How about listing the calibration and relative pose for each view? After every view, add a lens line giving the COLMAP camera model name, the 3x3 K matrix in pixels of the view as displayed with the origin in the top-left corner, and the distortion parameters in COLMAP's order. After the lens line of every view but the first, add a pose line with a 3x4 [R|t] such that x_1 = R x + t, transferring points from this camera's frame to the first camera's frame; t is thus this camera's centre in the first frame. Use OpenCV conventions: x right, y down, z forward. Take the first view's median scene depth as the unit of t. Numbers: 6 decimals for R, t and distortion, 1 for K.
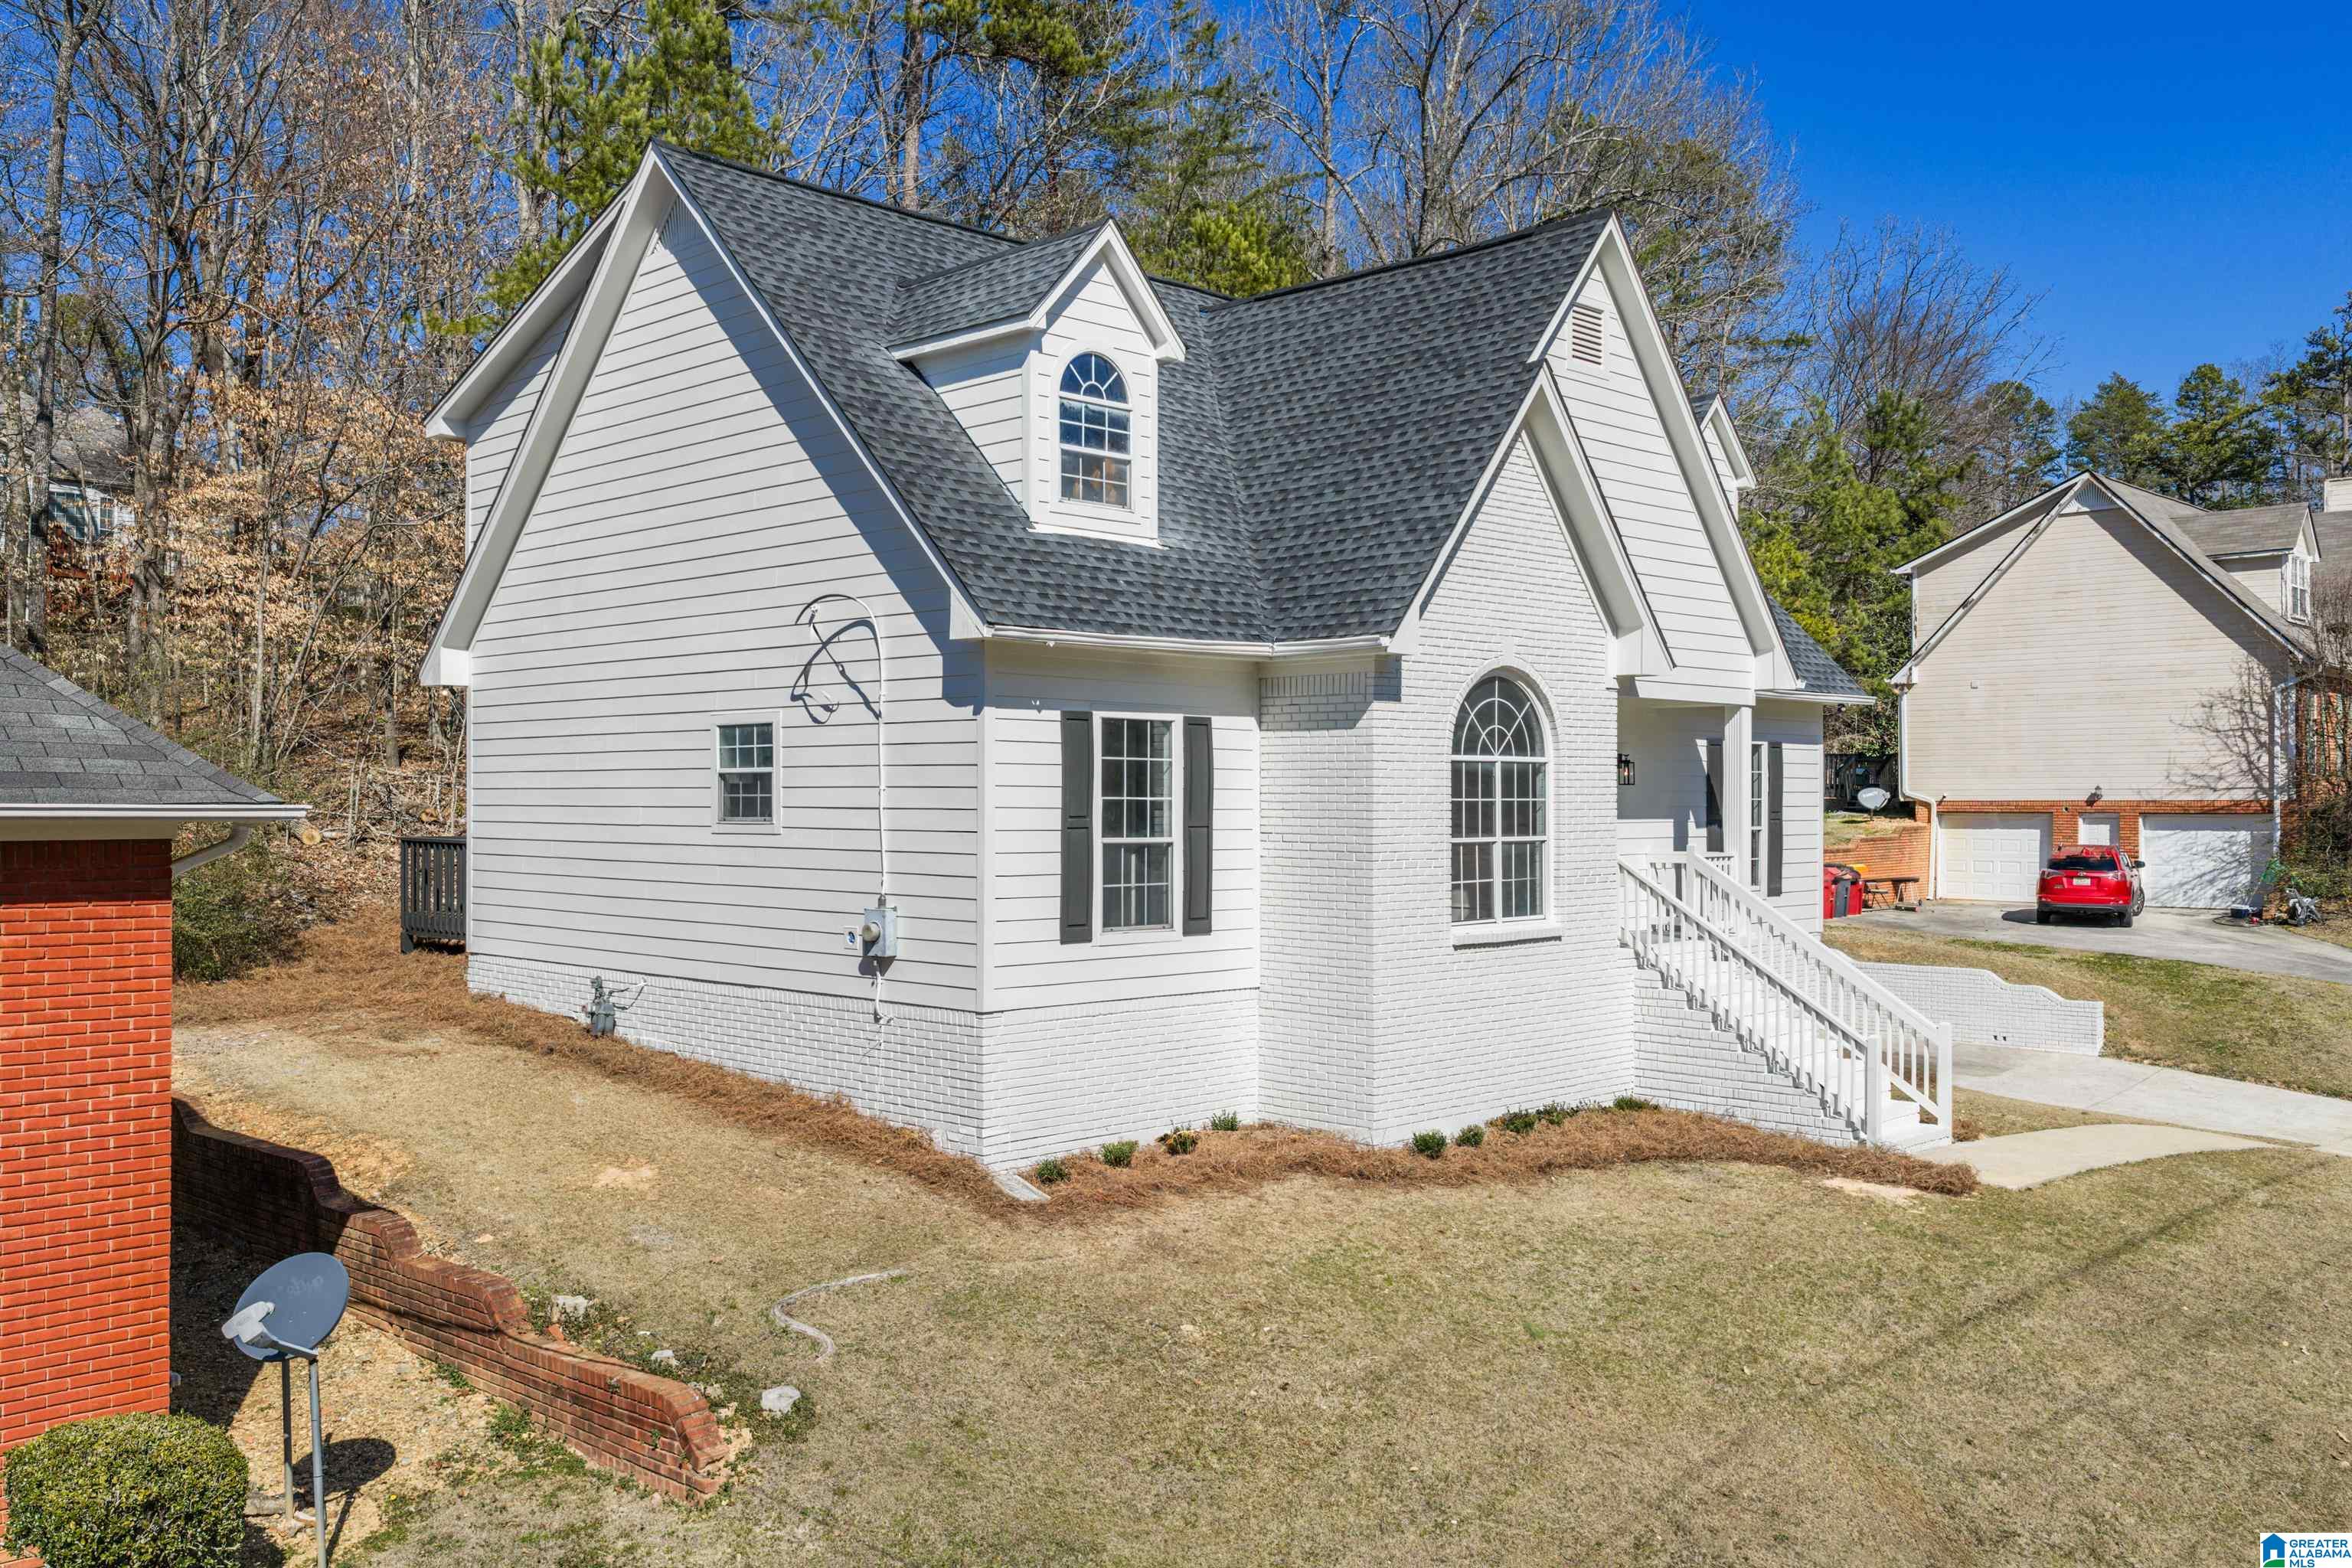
lens RADIAL K [[1958.9, 0, 1192.3], [0, 1958.9, 768.0], [0, 0, 1]] dist [-0.007870, -0.004664]
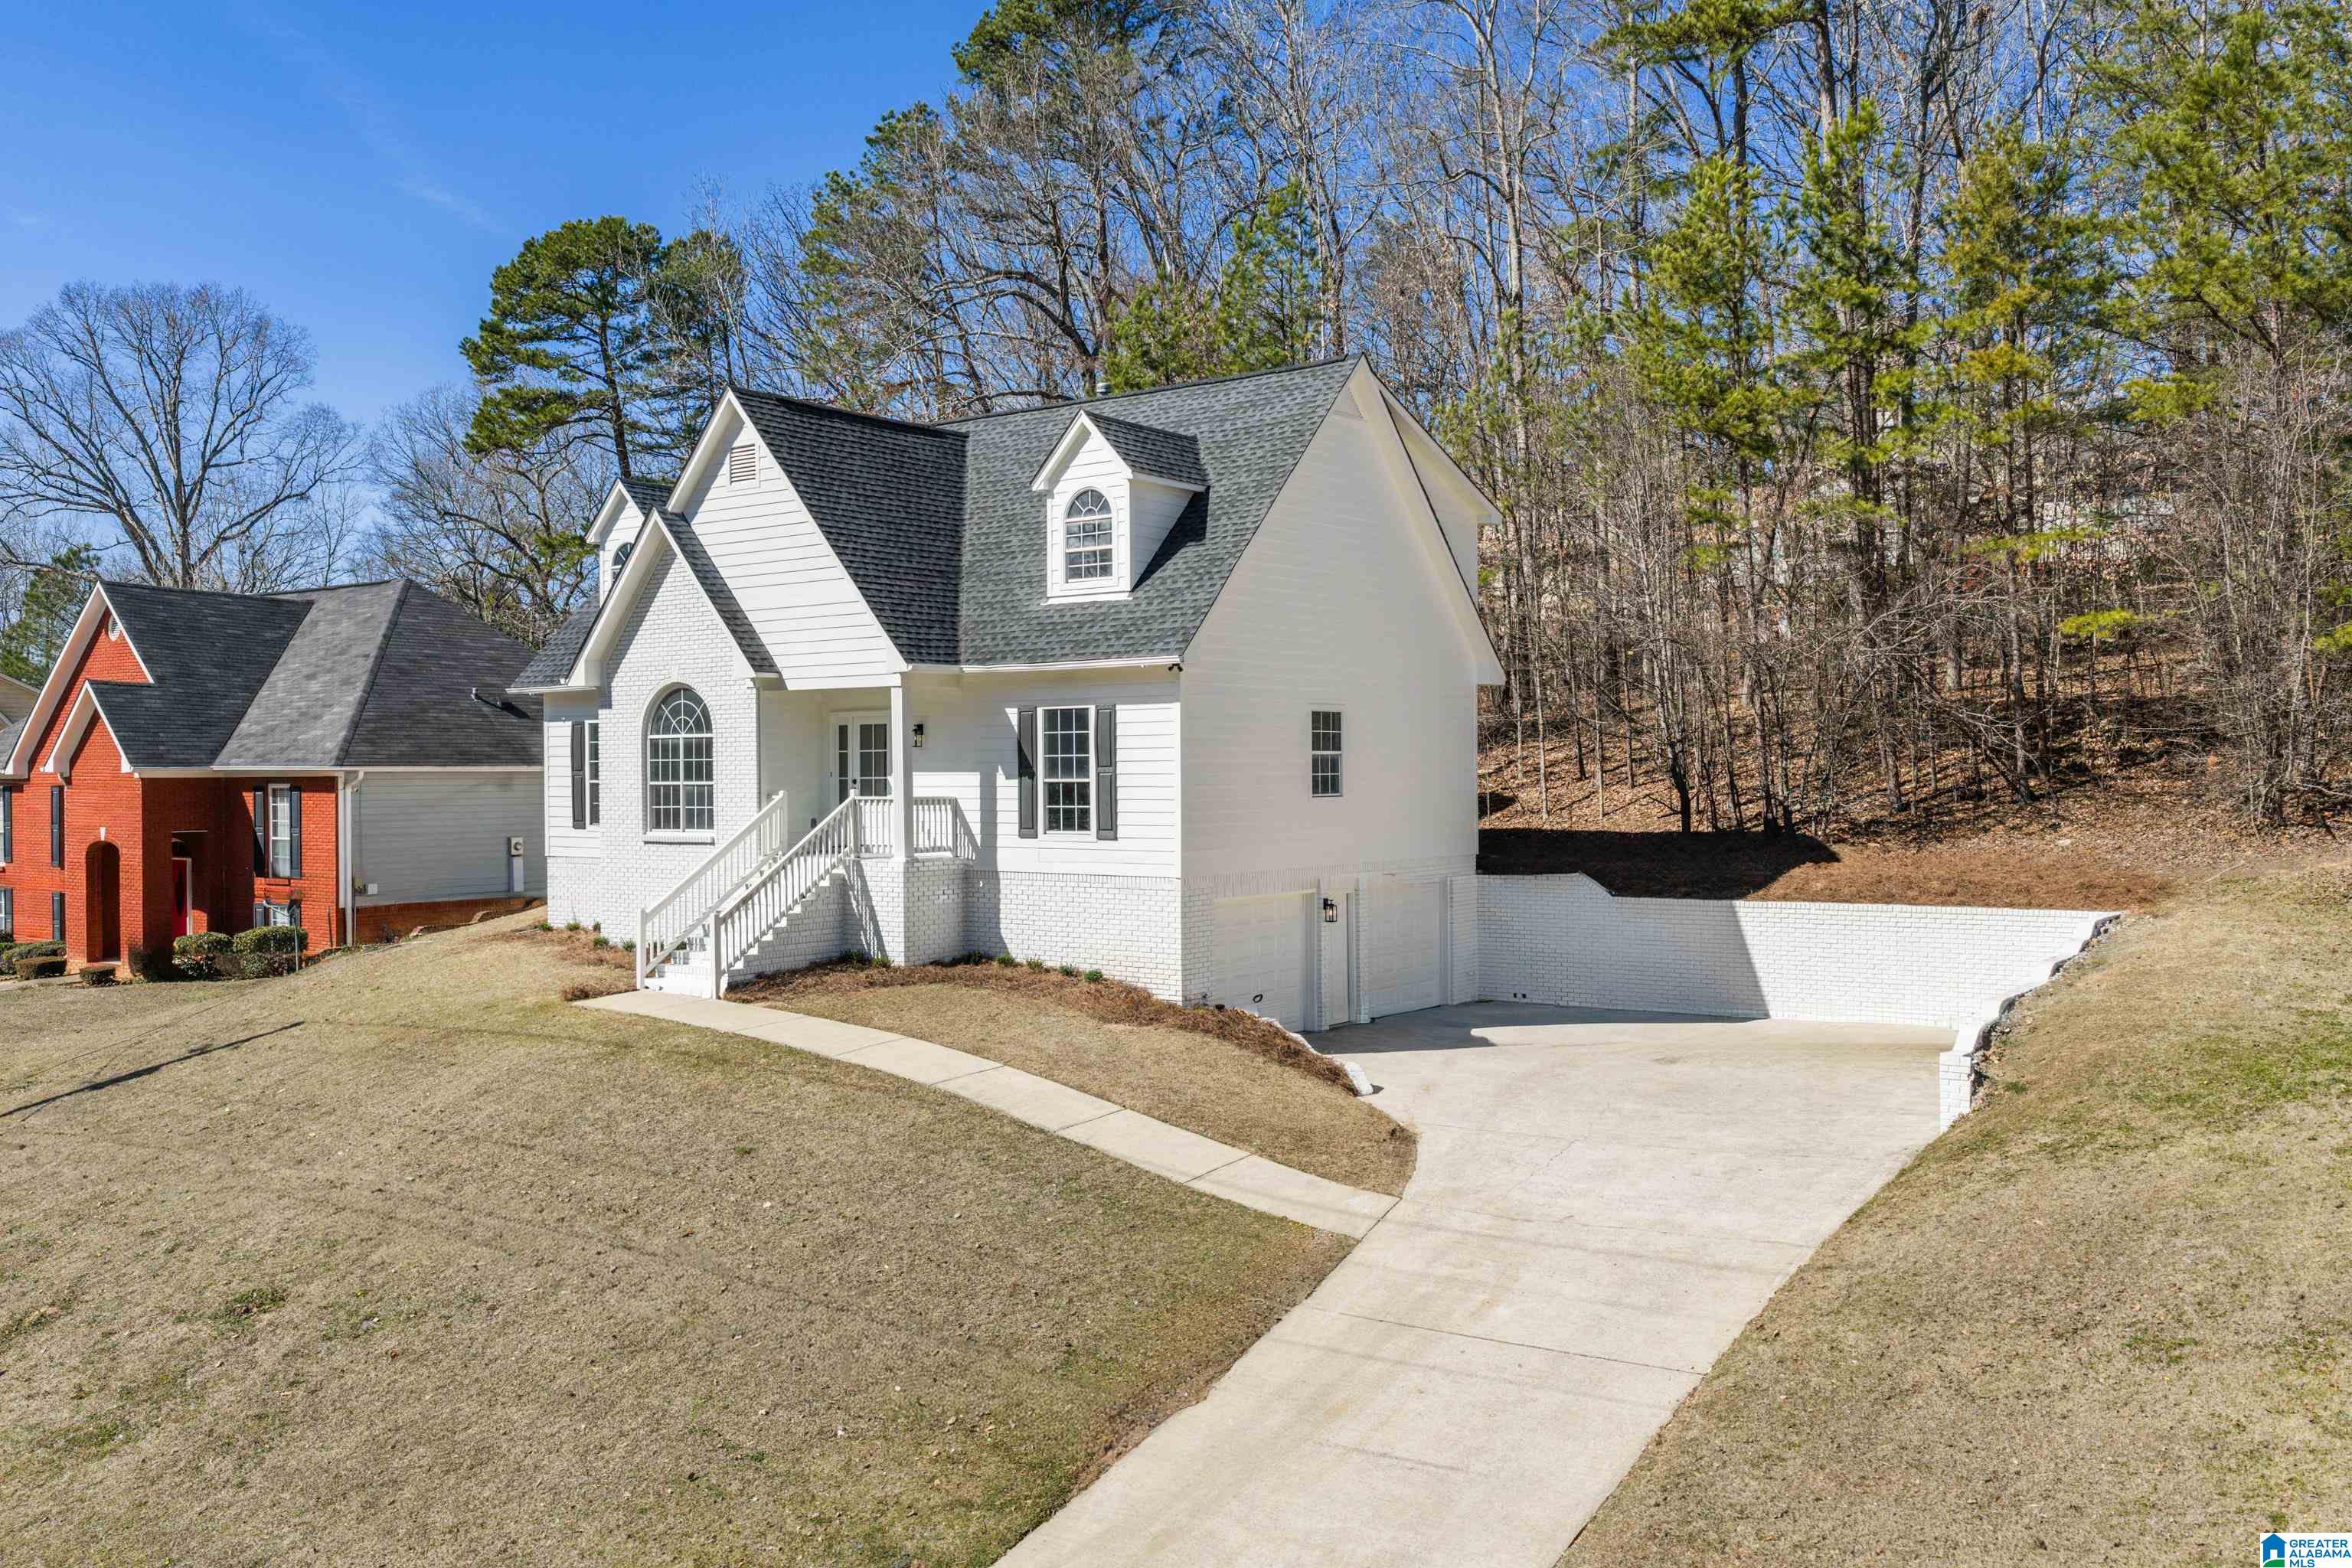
lens RADIAL K [[1958.9, 0, 1189.4], [0, 1958.9, 802.8], [0, 0, 1]] dist [-0.007870, -0.004664]
pose [[0.158380, 0.007408, -0.987350, 1.936789], [0.019300, 0.999758, 0.010597, 0.044466], [0.987190, -0.020734, 0.158199, 1.174360]]
